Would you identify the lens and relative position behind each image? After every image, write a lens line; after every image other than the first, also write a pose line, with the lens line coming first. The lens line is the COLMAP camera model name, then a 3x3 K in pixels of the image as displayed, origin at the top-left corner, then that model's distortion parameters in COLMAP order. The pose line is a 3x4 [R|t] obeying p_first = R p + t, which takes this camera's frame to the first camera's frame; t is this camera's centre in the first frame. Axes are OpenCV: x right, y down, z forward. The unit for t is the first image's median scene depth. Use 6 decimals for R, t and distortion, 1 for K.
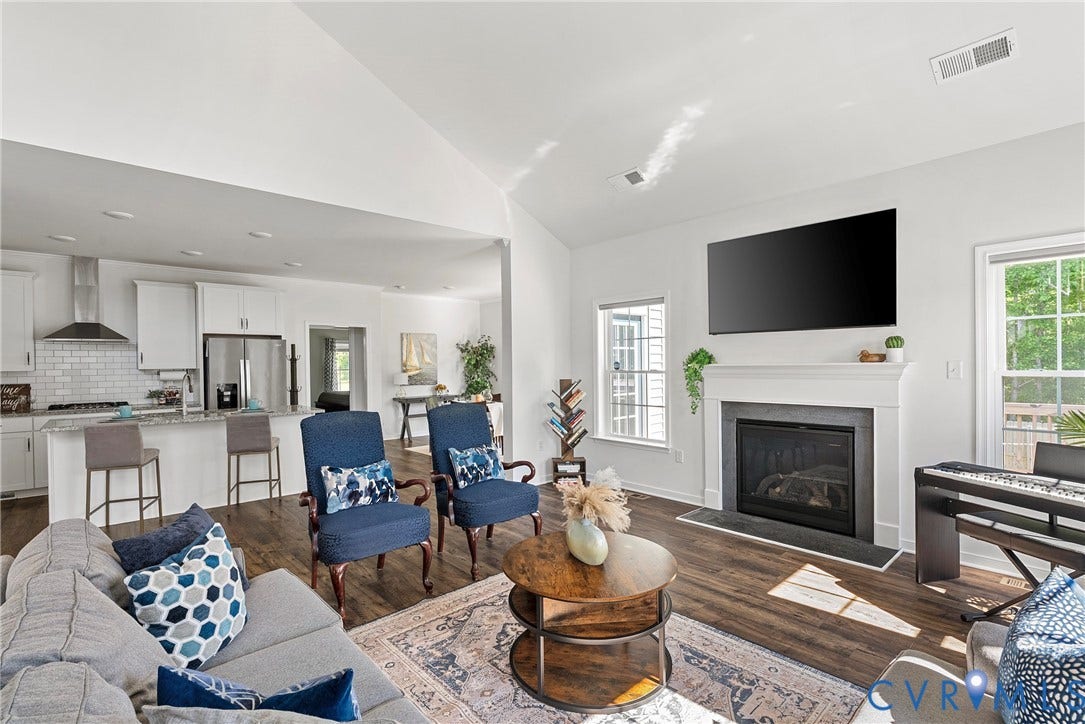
lens RADIAL K [[502.1, 0, 538.6], [0, 502.1, 367.3], [0, 0, 1]] dist [-0.003403, 0.000884]
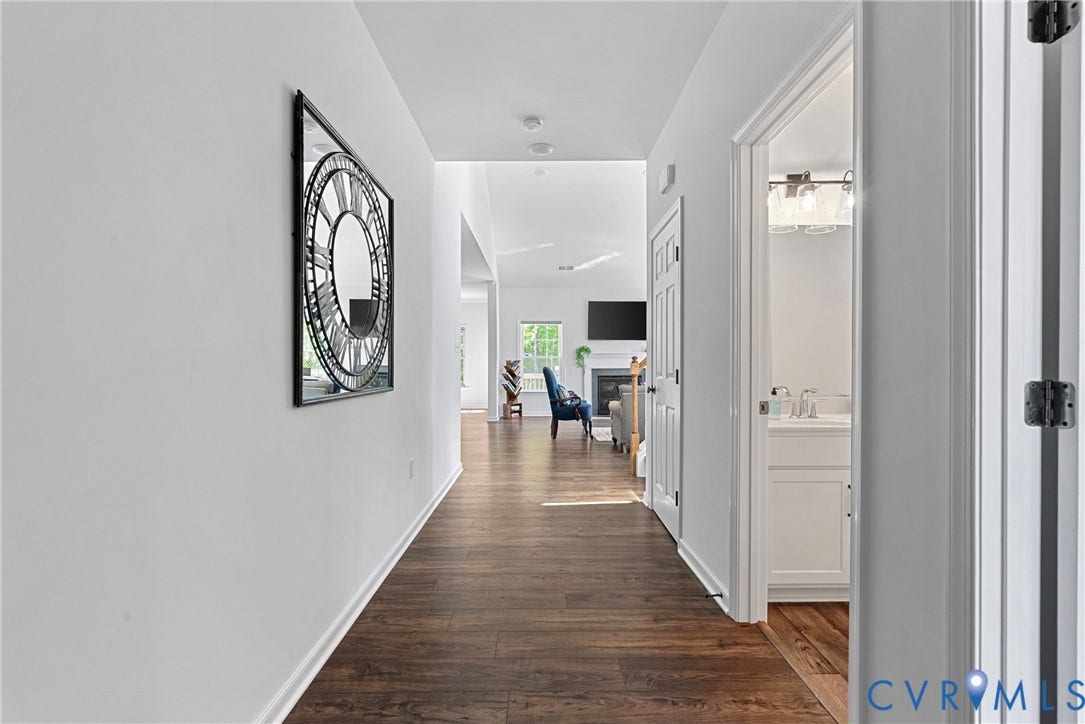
lens RADIAL K [[495.6, 0, 542.5], [0, 495.6, 362.0], [0, 0, 1]] dist [-0.002099, 0.000180]
pose [[0.662115, 0.012109, 0.749304, -1.397113], [0.000254, 0.999866, -0.016383, 0.068382], [-0.749402, 0.011037, 0.662023, -0.327957]]
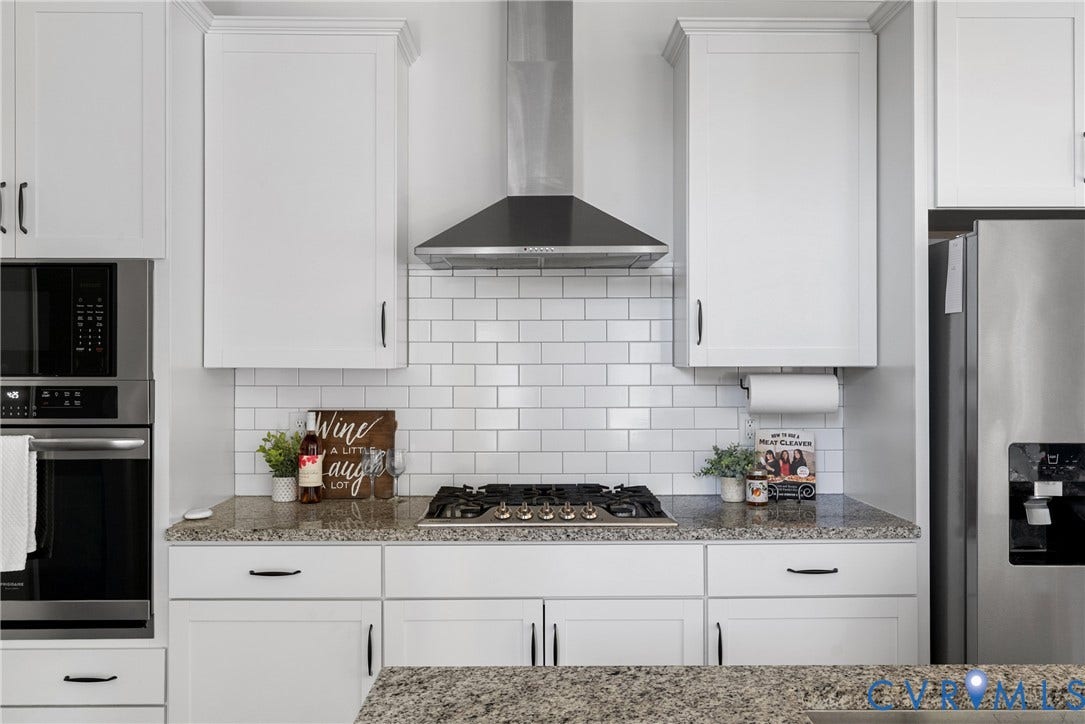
lens RADIAL K [[900.3, 0, 542.5], [0, 900.3, 362.0], [0, 0, 1]] dist [-0.001158, 0.000285]
pose [[0.759585, 0.010318, -0.650326, -0.697571], [-0.011452, 0.999931, 0.002489, 0.001708], [0.650307, 0.005557, 0.759651, 0.756544]]
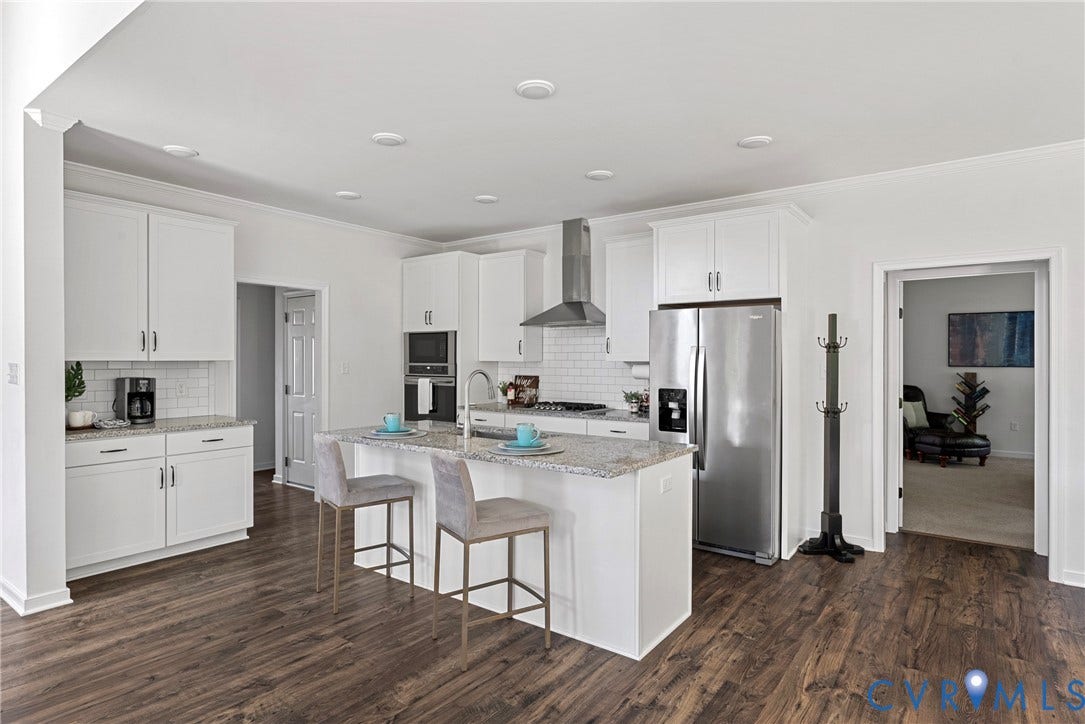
lens RADIAL K [[585.1, 0, 540.0], [0, 585.1, 364.4], [0, 0, 1]] dist [-0.004898, -0.001518]
pose [[0.210125, 0.018695, -0.977496, 0.006304], [-0.010630, 0.999802, 0.016836, -0.005949], [0.977617, 0.006853, 0.210282, 0.915729]]
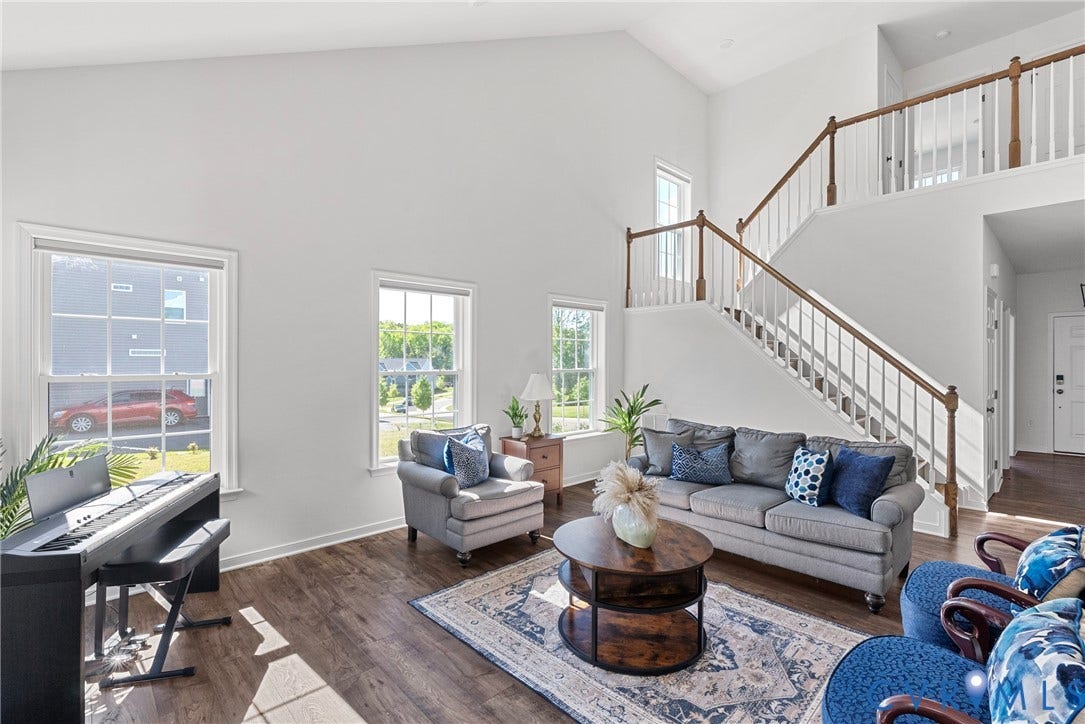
lens RADIAL K [[495.6, 0, 542.5], [0, 495.6, 362.0], [0, 0, 1]] dist [-0.002099, 0.000180]
pose [[-0.999310, 0.010851, -0.035529, 0.152905], [0.010660, 0.999928, 0.005572, -0.007782], [0.035586, 0.005189, -0.999353, 0.971309]]
